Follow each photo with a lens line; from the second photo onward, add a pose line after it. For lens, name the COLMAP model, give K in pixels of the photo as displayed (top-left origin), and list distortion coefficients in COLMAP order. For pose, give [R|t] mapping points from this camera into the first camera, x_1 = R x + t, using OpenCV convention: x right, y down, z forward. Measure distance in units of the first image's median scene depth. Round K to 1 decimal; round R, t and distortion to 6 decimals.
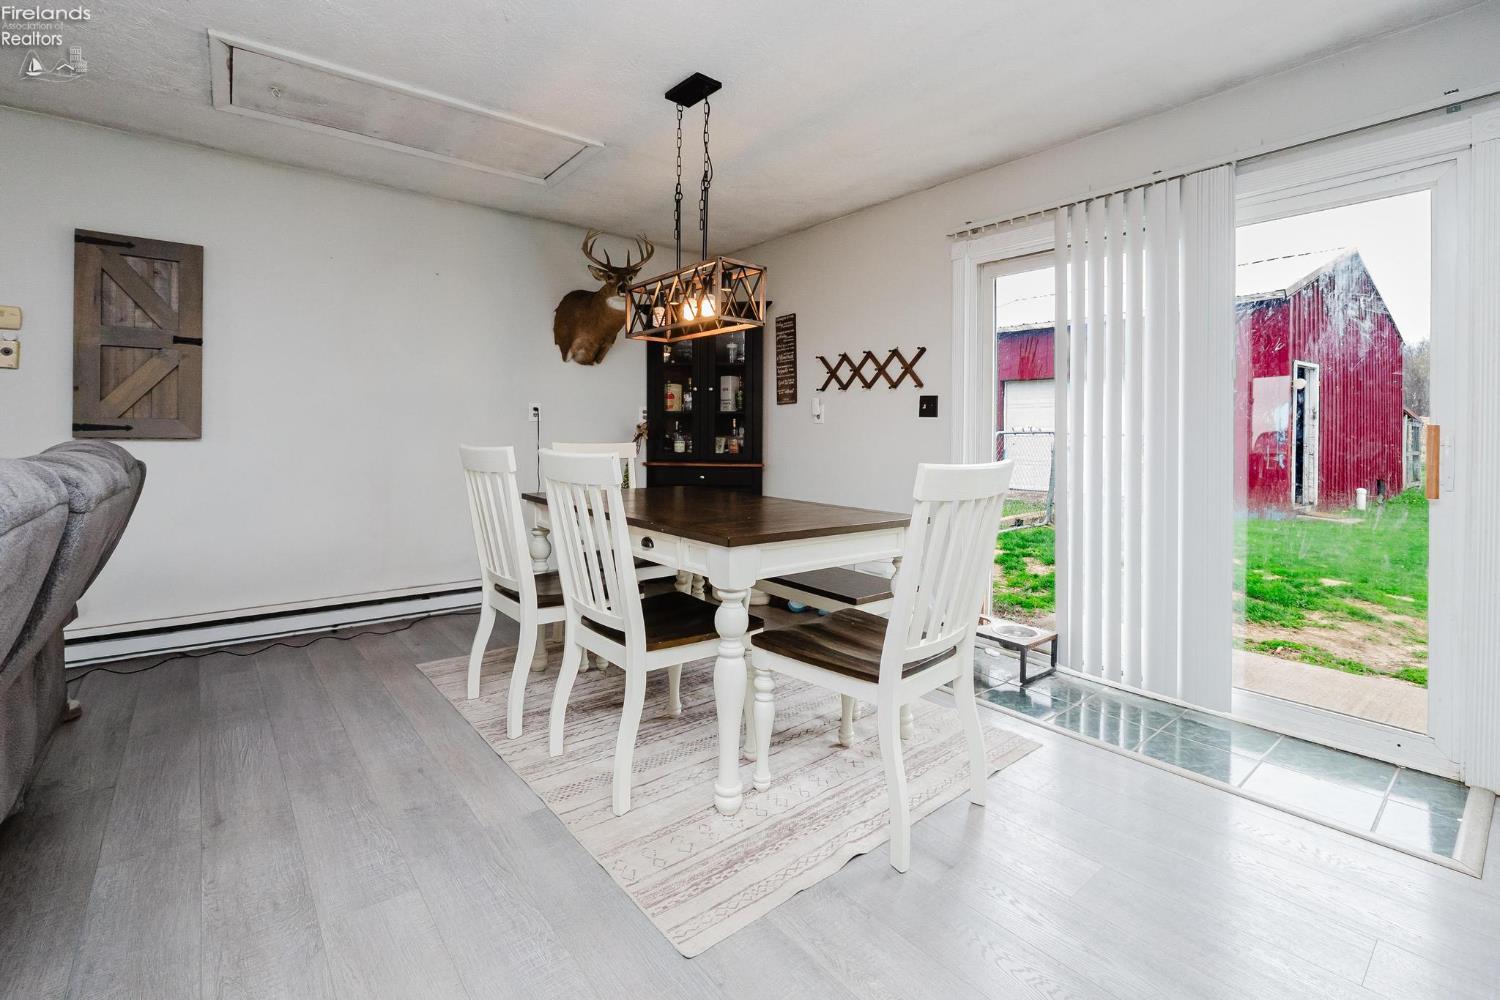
lens RADIAL K [[672.8, 0, 756.3], [0, 672.8, 448.6], [0, 0, 1]] dist [-0.012017, -0.000078]
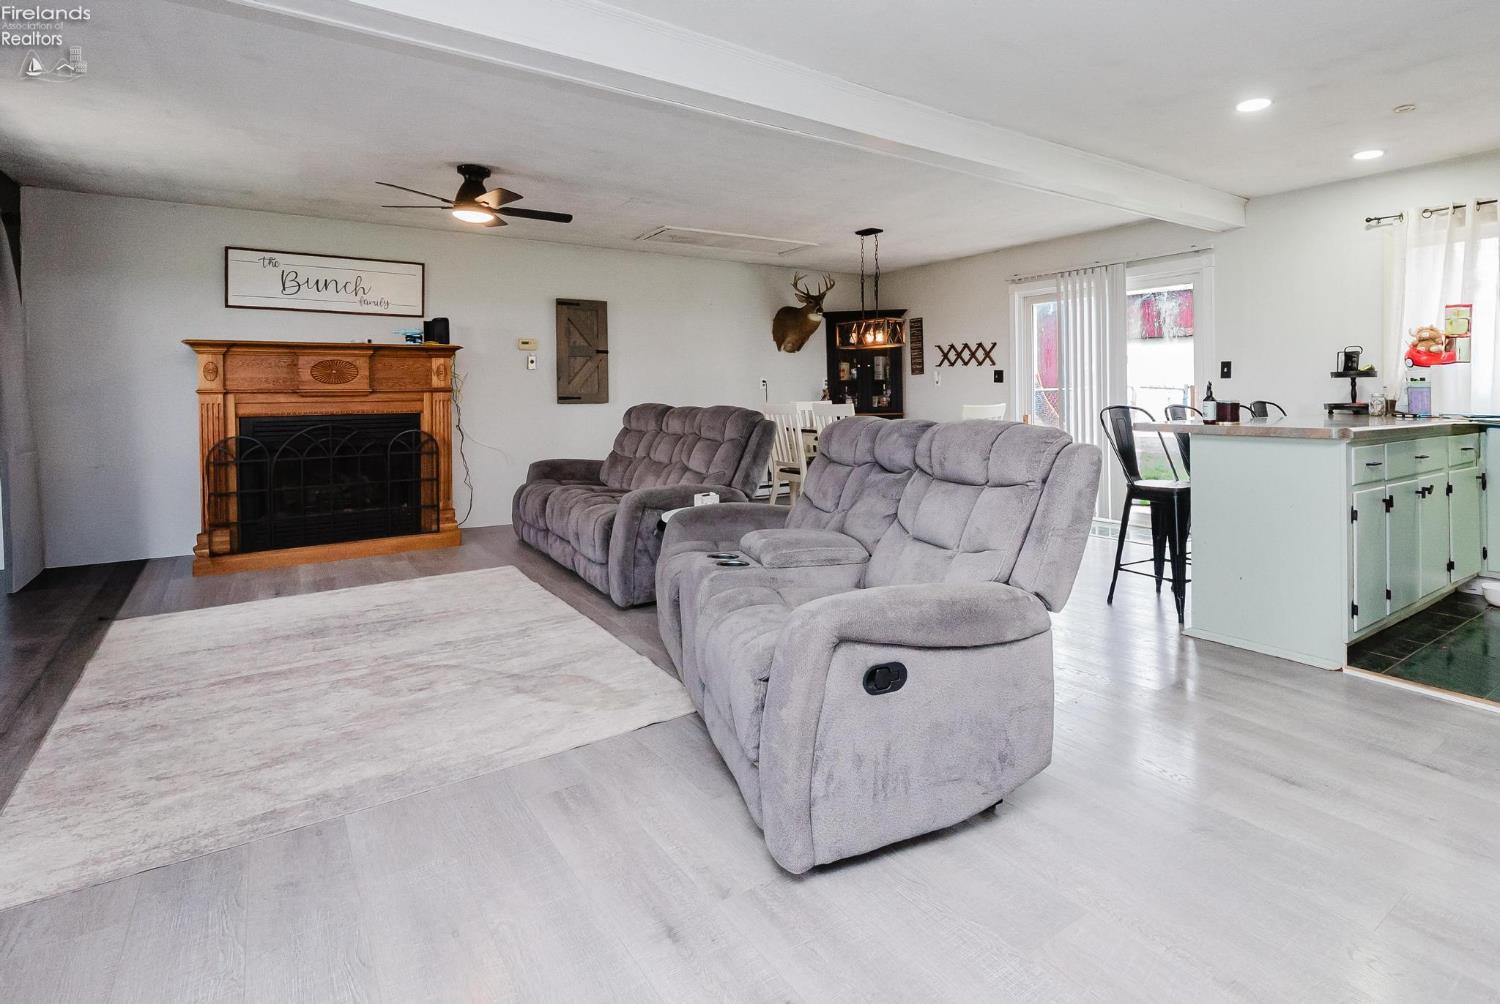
lens RADIAL K [[760.1, 0, 838.0], [0, 760.1, 405.6], [0, 0, 1]] dist [-0.004697, -0.000815]
pose [[0.997841, -0.019772, -0.062622, -0.033943], [0.019564, 0.999801, -0.003932, 0.011618], [0.062687, 0.002699, 0.998030, -0.870306]]
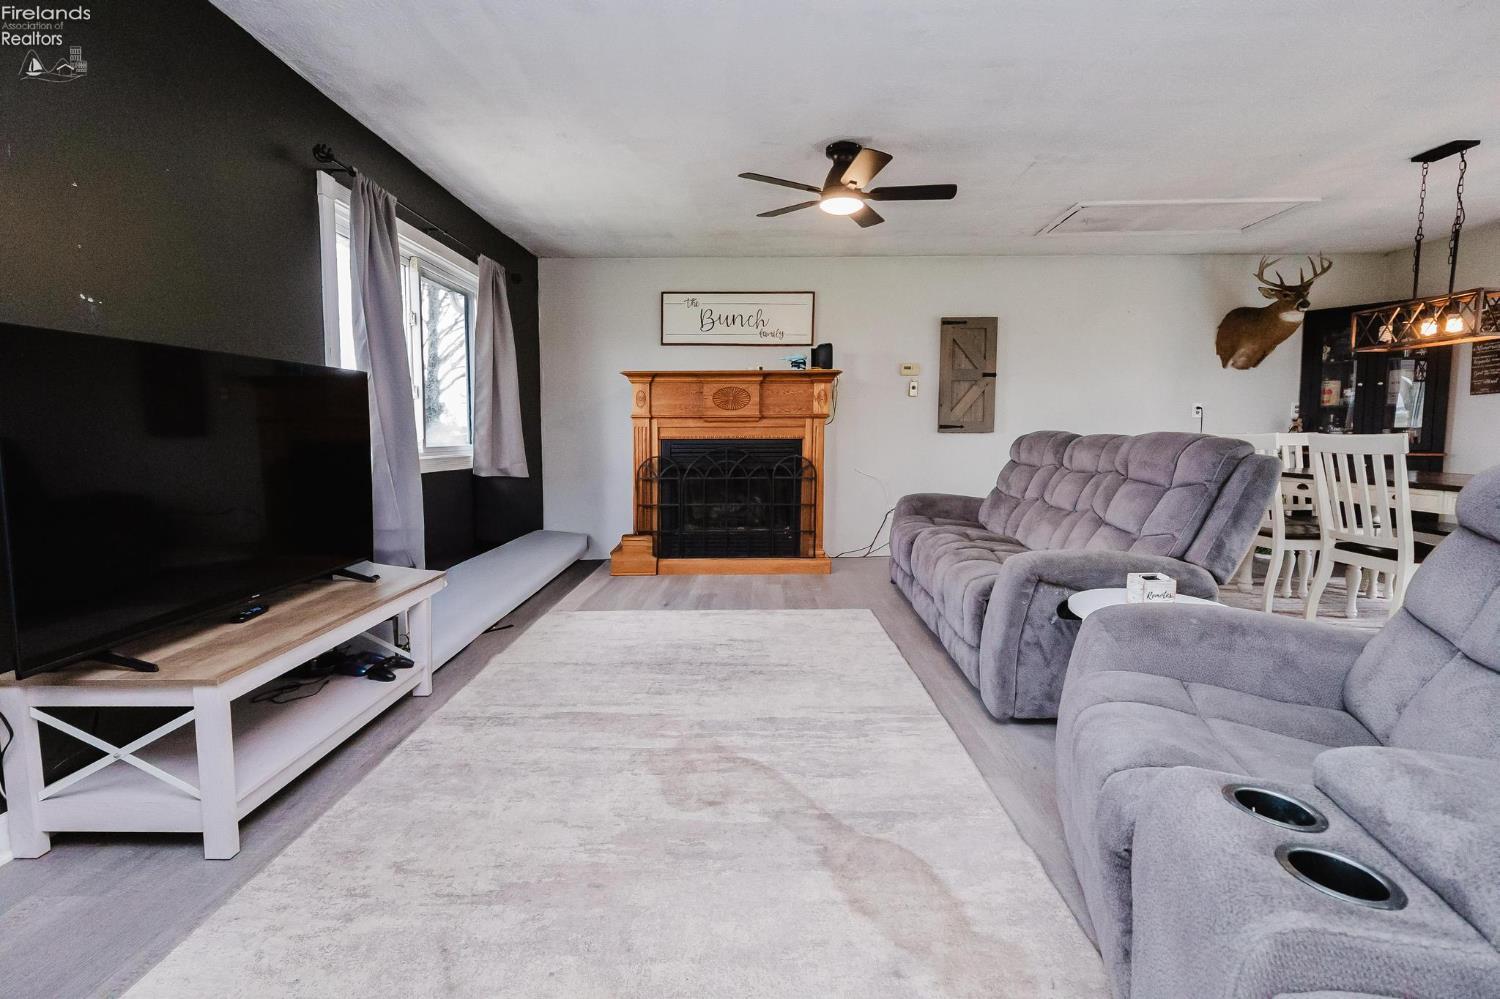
lens RADIAL K [[645.0, 0, 750.0], [0, 645.0, 499.5], [0, 0, 1]] dist [-0.009912, 0.000057]
pose [[0.753157, 0.054582, -0.655573, -0.165474], [-0.002838, 0.996812, 0.079733, 0.021219], [0.657835, -0.058191, 0.750911, -0.508620]]
